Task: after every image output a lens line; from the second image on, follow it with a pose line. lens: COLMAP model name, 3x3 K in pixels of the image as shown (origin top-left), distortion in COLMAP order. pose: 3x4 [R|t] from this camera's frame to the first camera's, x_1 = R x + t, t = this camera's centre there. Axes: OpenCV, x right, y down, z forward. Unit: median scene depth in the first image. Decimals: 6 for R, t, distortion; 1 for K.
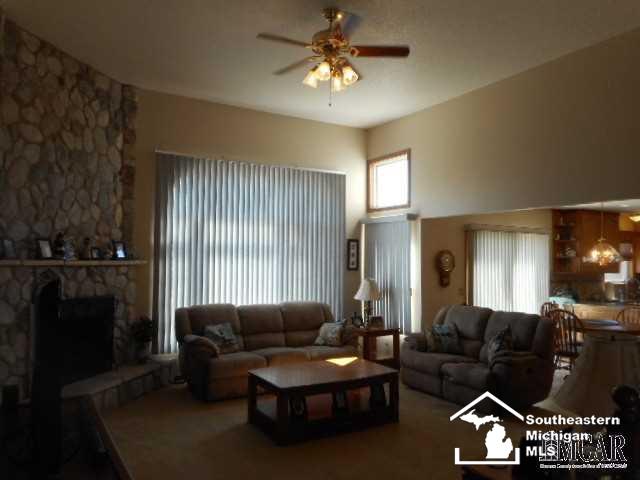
lens RADIAL K [[476.6, 0, 316.4], [0, 476.6, 238.7], [0, 0, 1]] dist [-0.015282, 0.000629]
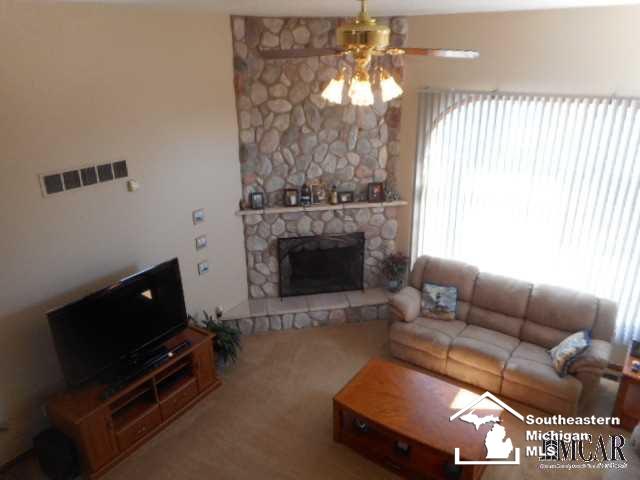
lens RADIAL K [[476.6, 0, 317.3], [0, 476.6, 241.8], [0, 0, 1]] dist [-0.015282, 0.000629]
pose [[0.415005, 0.325738, -0.849509, 0.555536], [0.054839, 0.923059, 0.380730, -0.329707], [0.908165, -0.204591, 0.365210, 0.510002]]
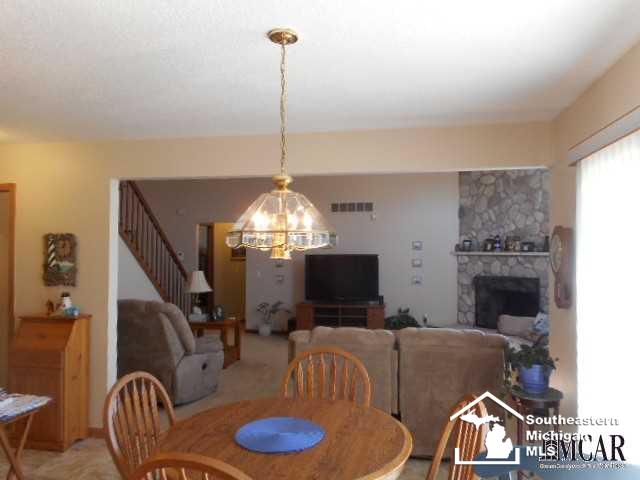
lens RADIAL K [[476.6, 0, 318.5], [0, 476.6, 241.0], [0, 0, 1]] dist [-0.015282, 0.000629]
pose [[-0.659164, -0.022575, -0.751660, 1.028278], [0.028962, 0.998046, -0.055373, 0.075750], [0.751441, -0.058270, -0.657222, 1.519818]]
